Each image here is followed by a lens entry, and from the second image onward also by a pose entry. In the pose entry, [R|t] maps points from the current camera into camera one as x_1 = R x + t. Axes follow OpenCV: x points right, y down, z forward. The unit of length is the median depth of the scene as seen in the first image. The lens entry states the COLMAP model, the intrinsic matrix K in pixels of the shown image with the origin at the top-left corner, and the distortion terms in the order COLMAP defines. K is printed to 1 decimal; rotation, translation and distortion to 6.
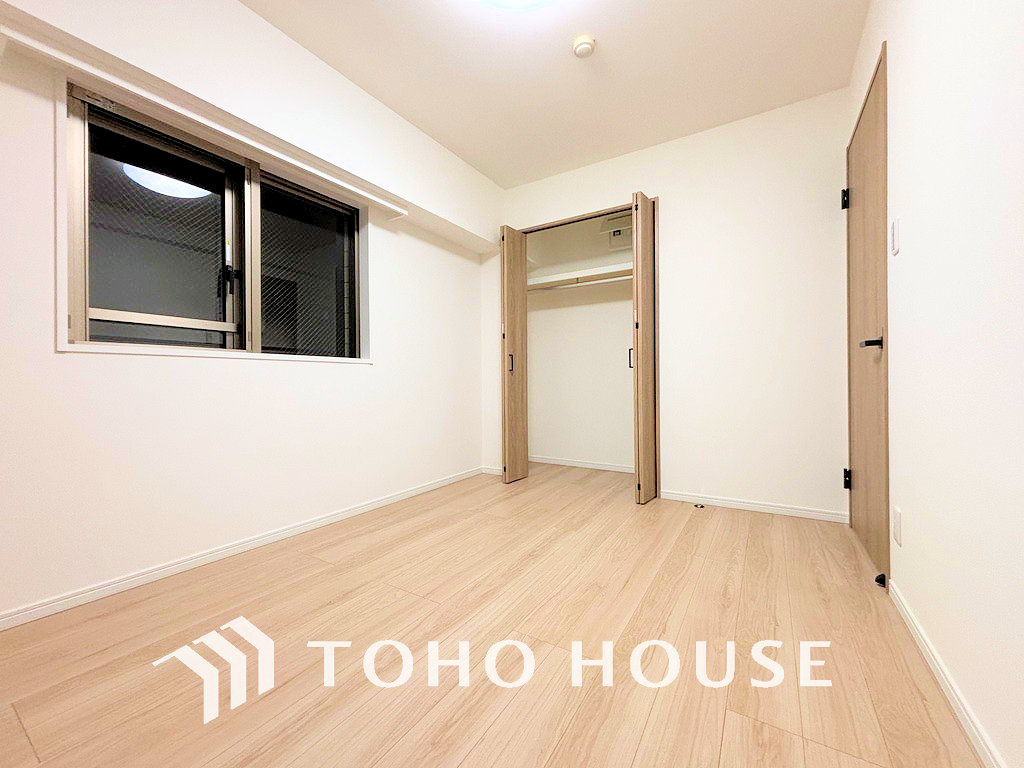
lens RADIAL K [[408.5, 0, 512.8], [0, 408.5, 380.7], [0, 0, 1]] dist [0.002687, -0.002263]
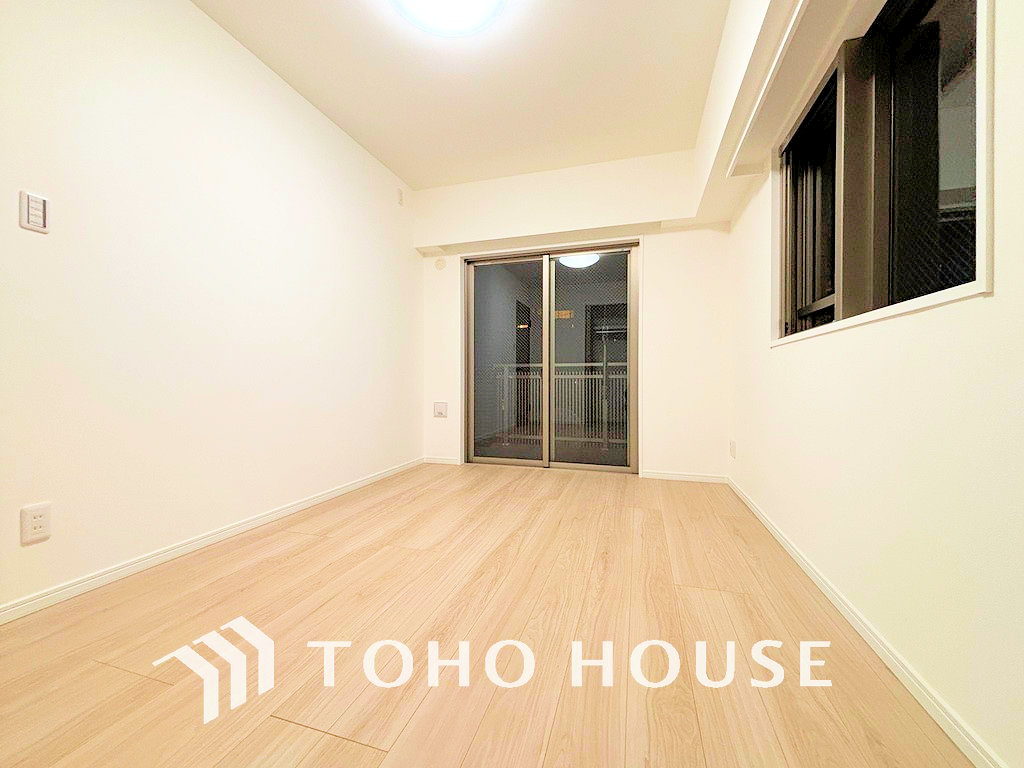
lens RADIAL K [[408.5, 0, 513.8], [0, 408.5, 382.8], [0, 0, 1]] dist [0.002687, -0.002263]
pose [[-0.966477, 0.009070, -0.256594, 0.075402], [0.007550, 0.999948, 0.006911, 0.021398], [0.256643, 0.004742, -0.966495, 1.313609]]
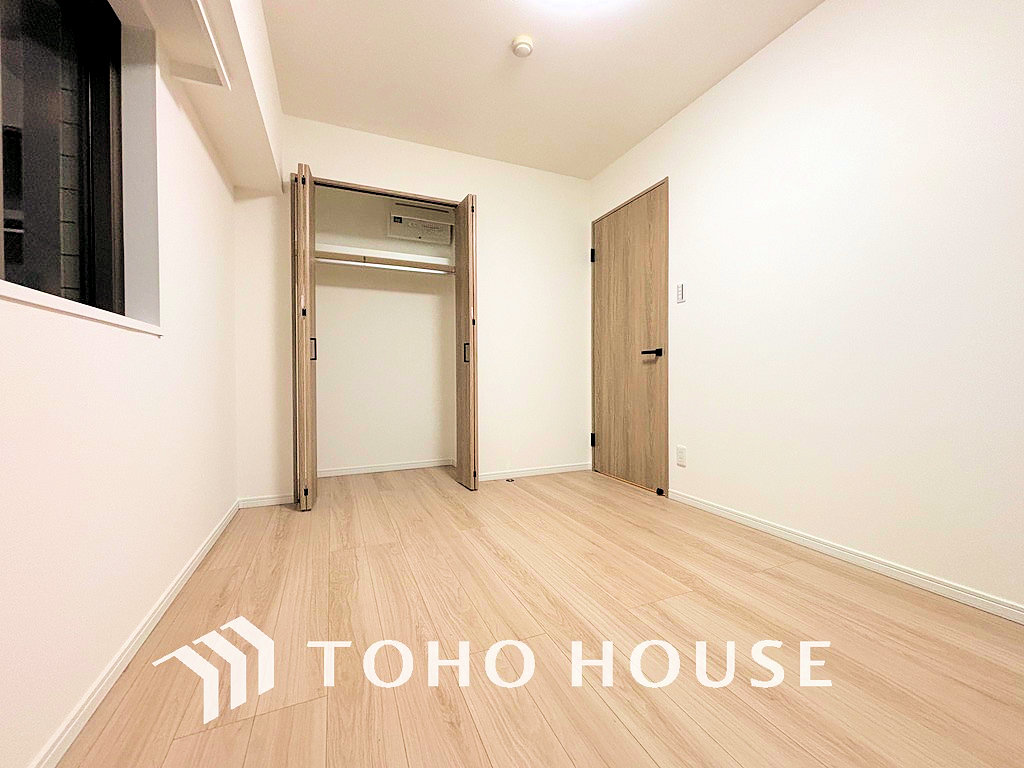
lens RADIAL K [[408.5, 0, 507.5], [0, 408.5, 381.2], [0, 0, 1]] dist [0.002687, -0.002263]
pose [[0.567757, -0.001492, 0.823195, -0.569871], [-0.002122, 0.999992, 0.003276, 0.015522], [-0.823193, -0.003606, 0.567750, 0.368390]]
